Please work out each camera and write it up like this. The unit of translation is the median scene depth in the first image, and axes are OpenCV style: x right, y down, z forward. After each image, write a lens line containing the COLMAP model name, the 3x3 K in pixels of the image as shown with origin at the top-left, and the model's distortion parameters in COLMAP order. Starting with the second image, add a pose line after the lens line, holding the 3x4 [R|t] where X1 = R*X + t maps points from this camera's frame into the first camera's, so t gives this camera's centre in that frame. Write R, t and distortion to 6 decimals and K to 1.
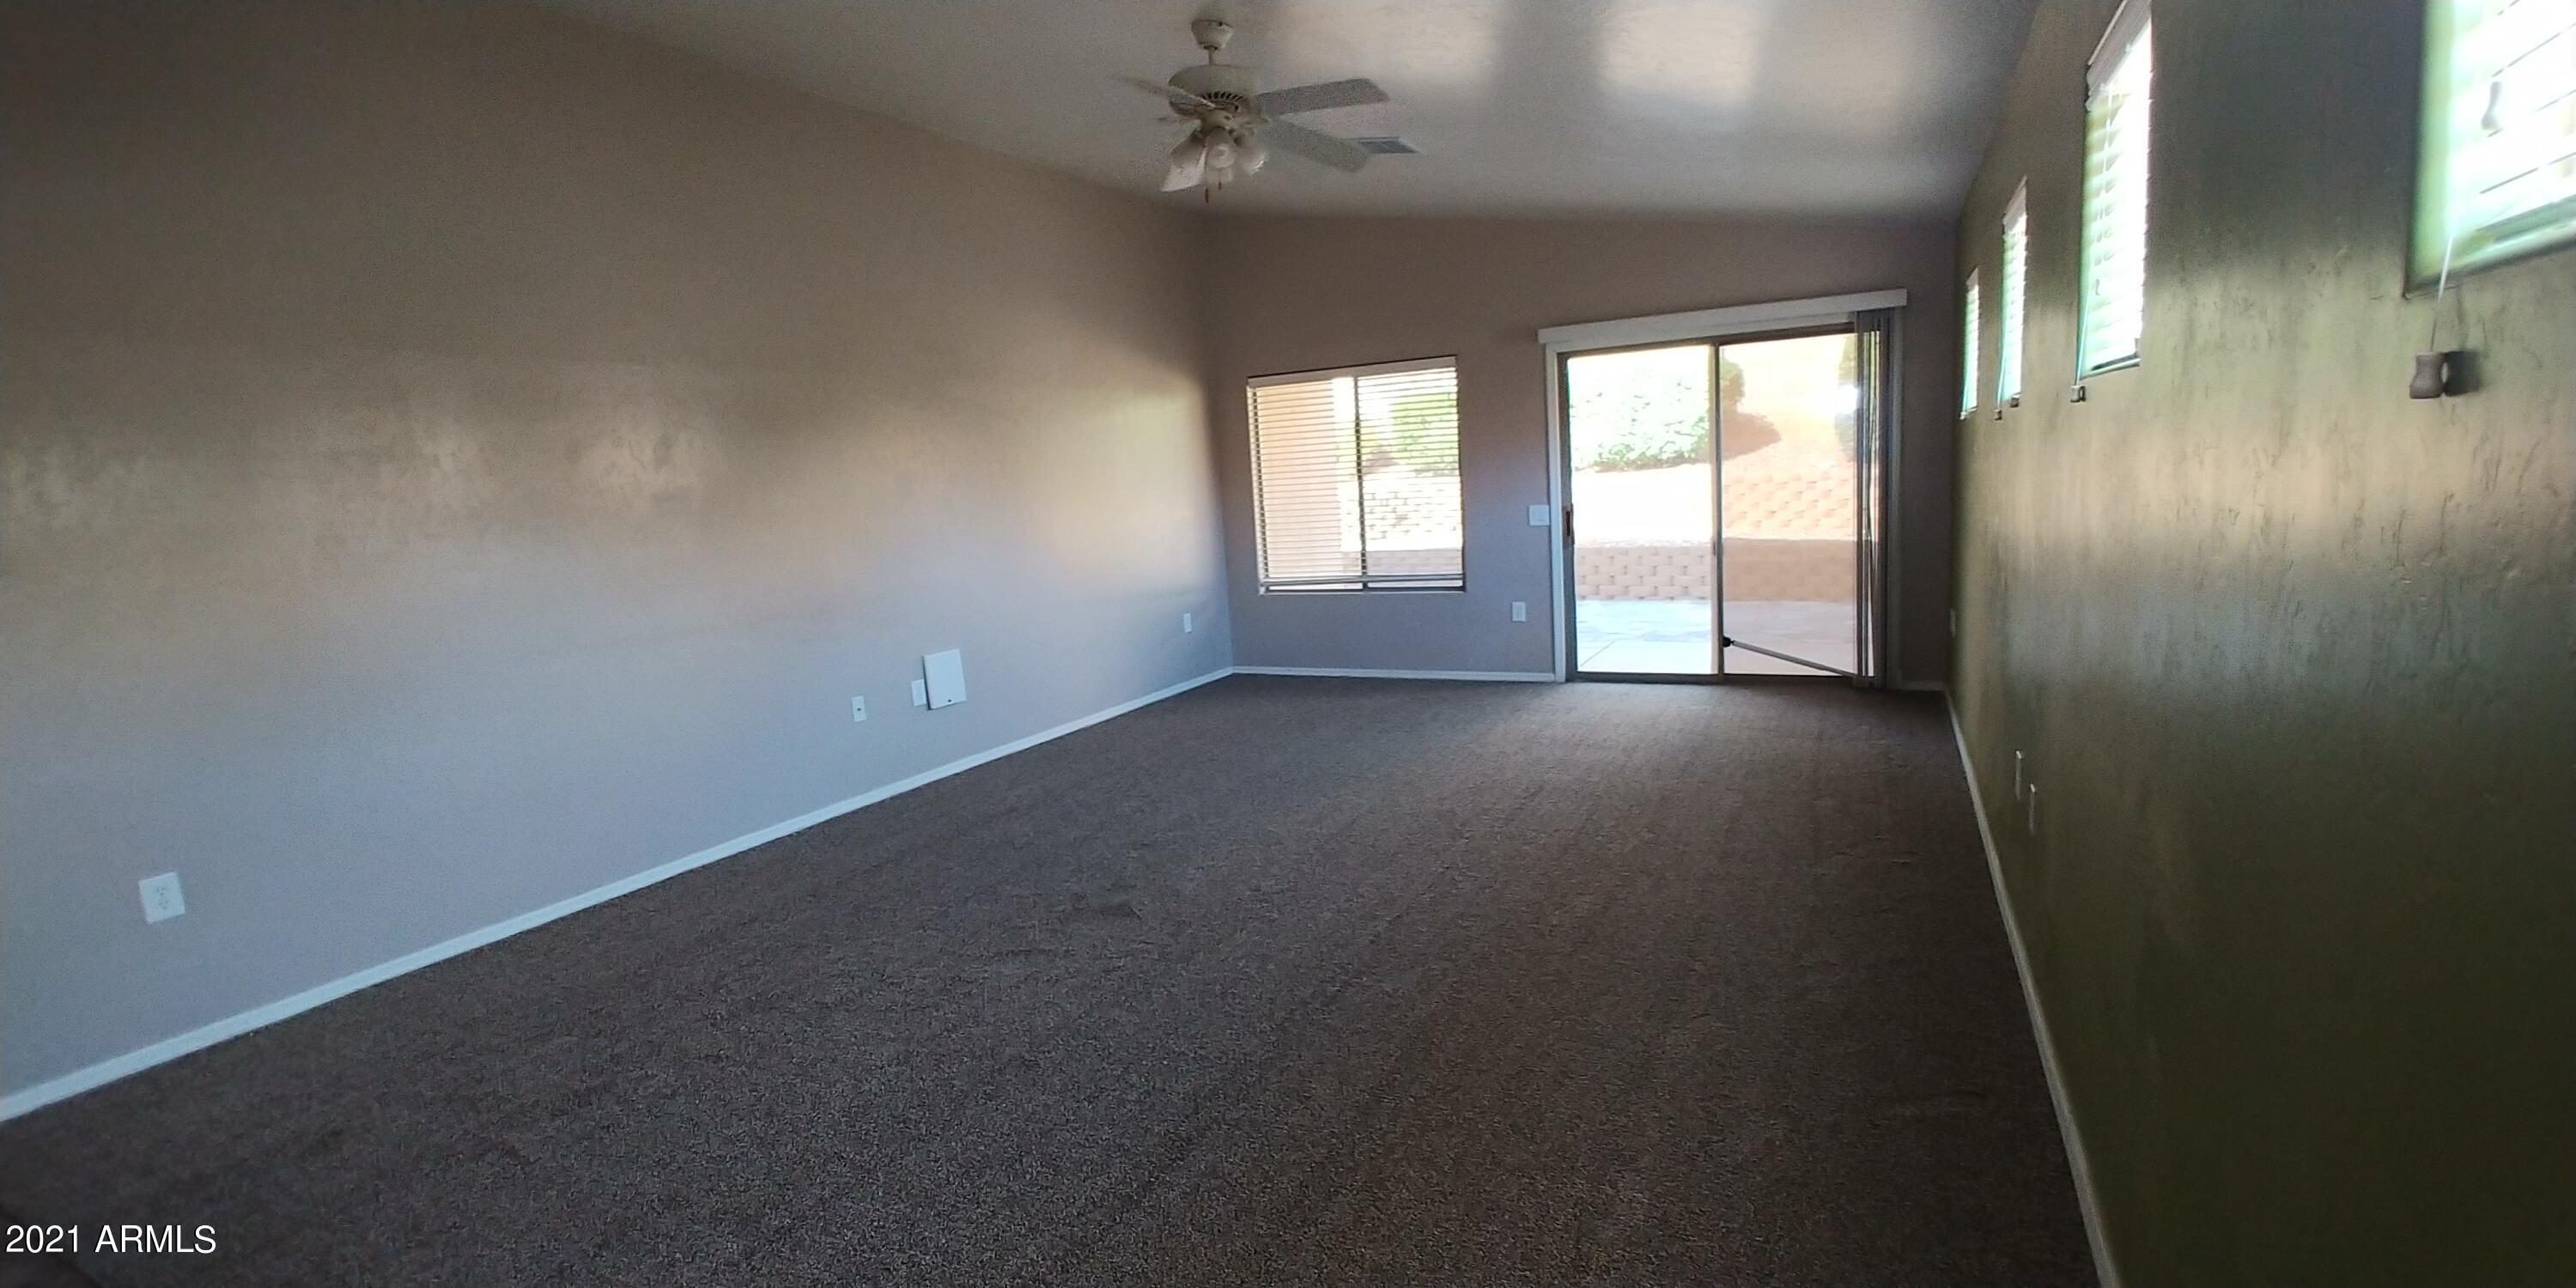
lens RADIAL K [[1137.5, 0, 1279.0], [0, 1137.5, 641.8], [0, 0, 1]] dist [-0.005337, -0.000062]
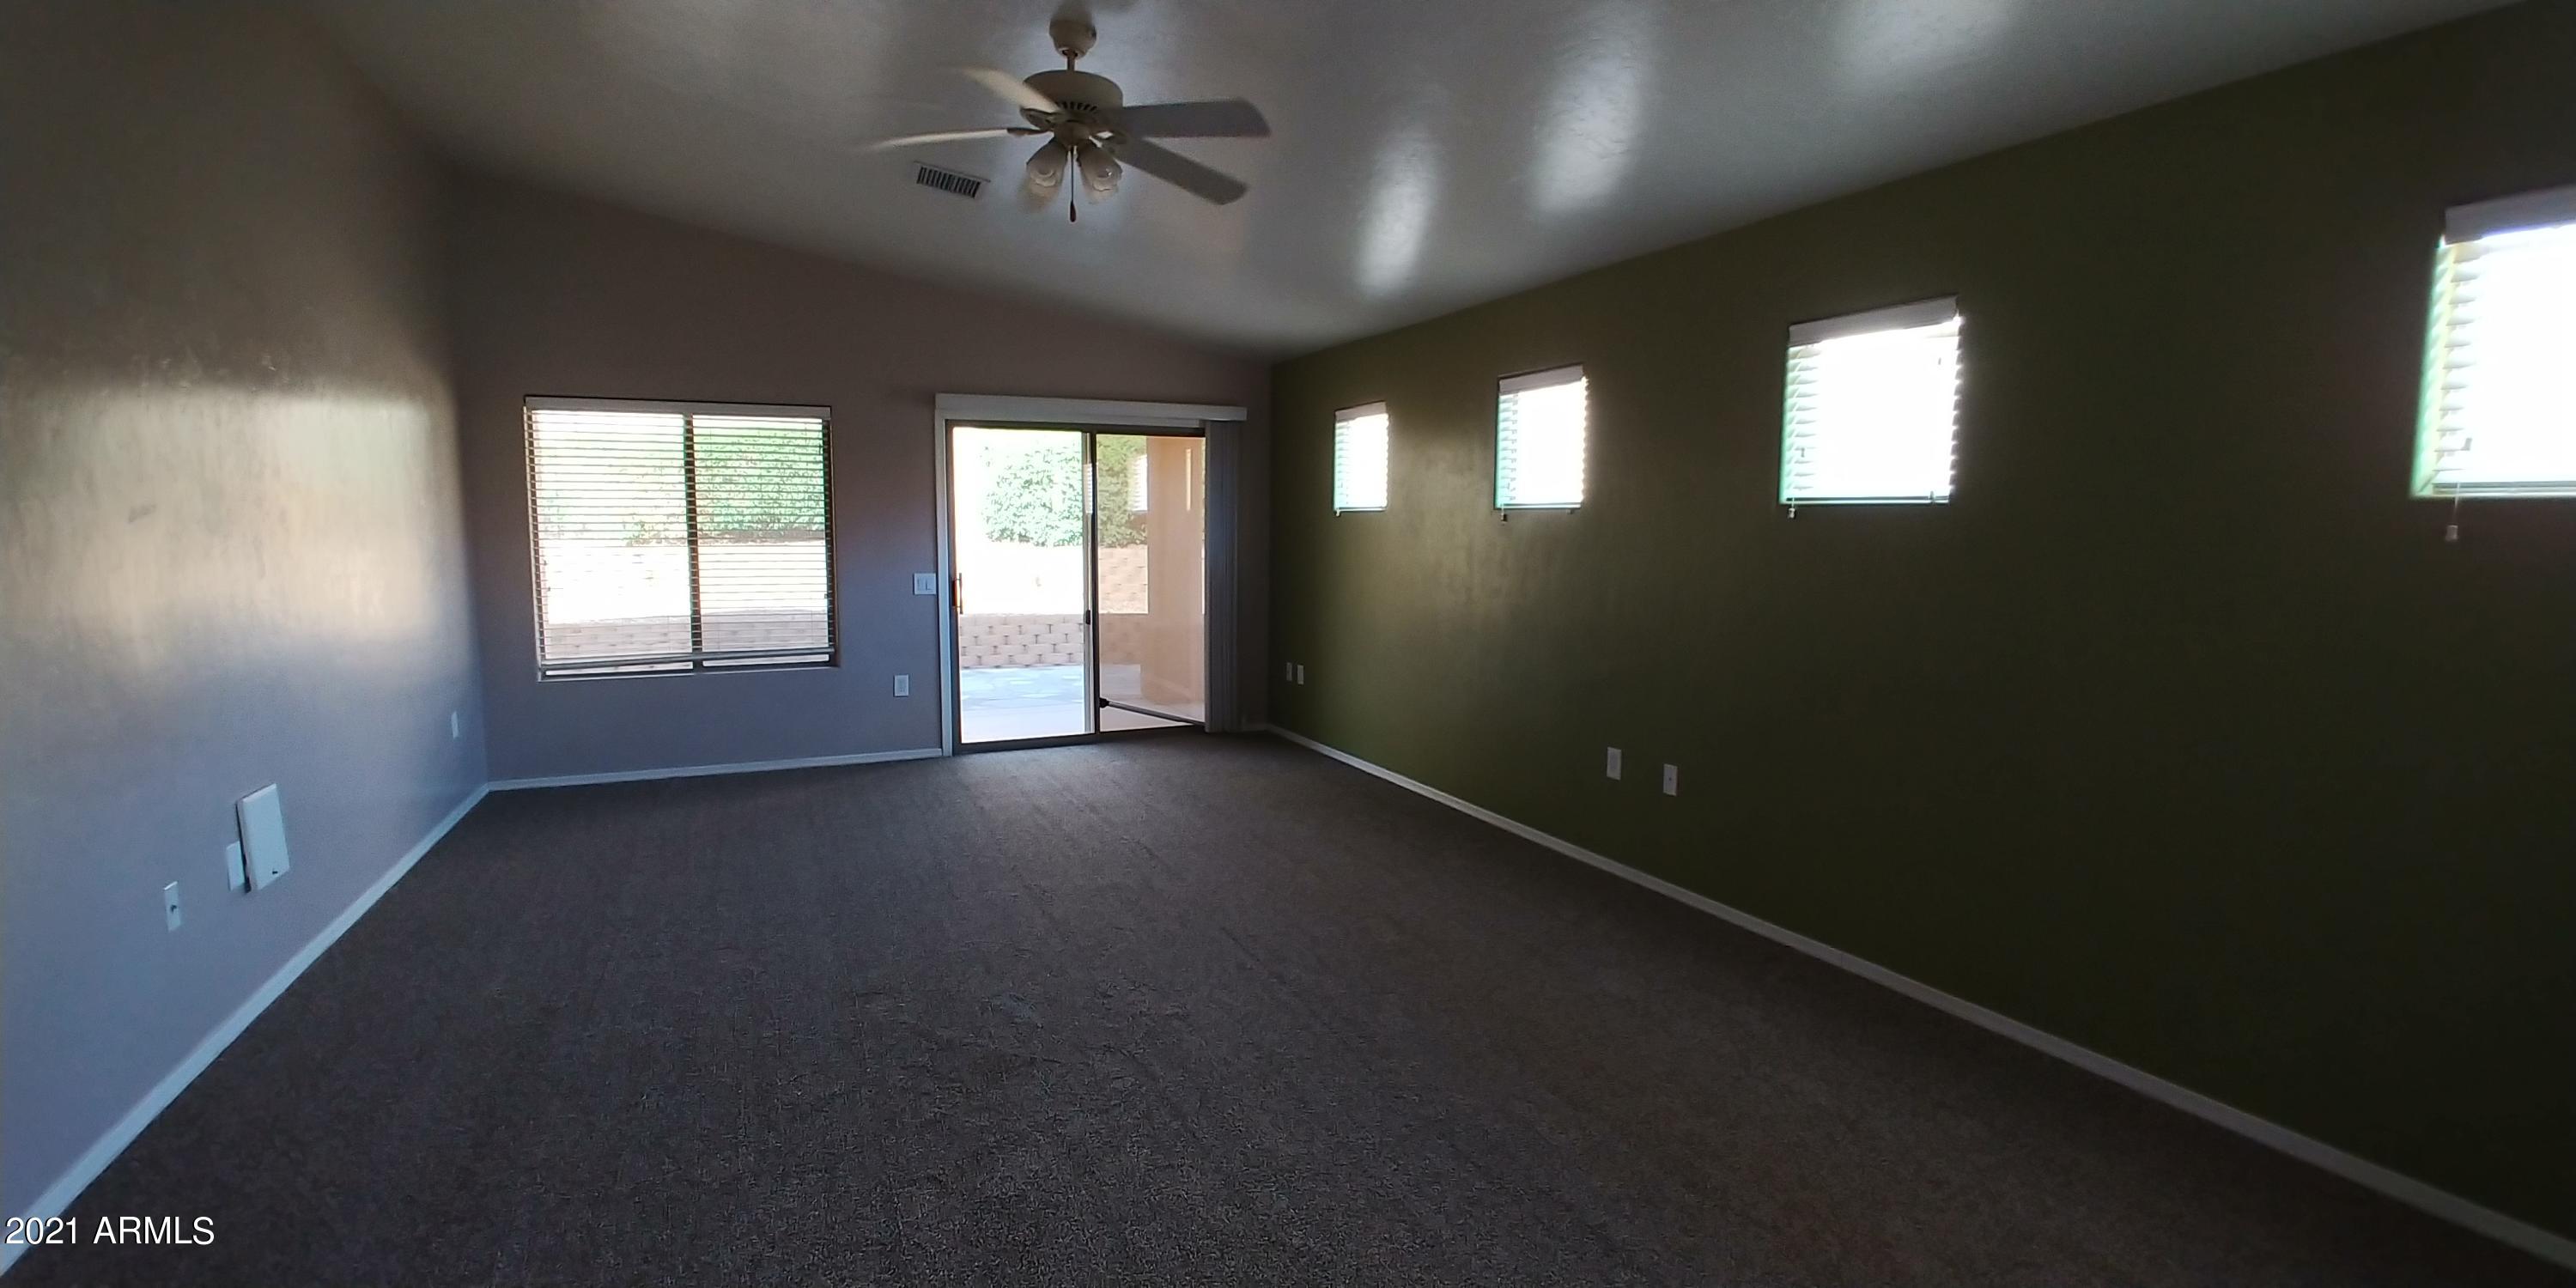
lens RADIAL K [[1137.5, 0, 1273.9], [0, 1137.5, 649.4], [0, 0, 1]] dist [-0.005337, -0.000062]
pose [[0.636824, -0.024057, 0.770634, -0.324164], [0.070706, 0.997124, -0.027302, -0.009307], [-0.767760, 0.071875, 0.636693, 0.167829]]
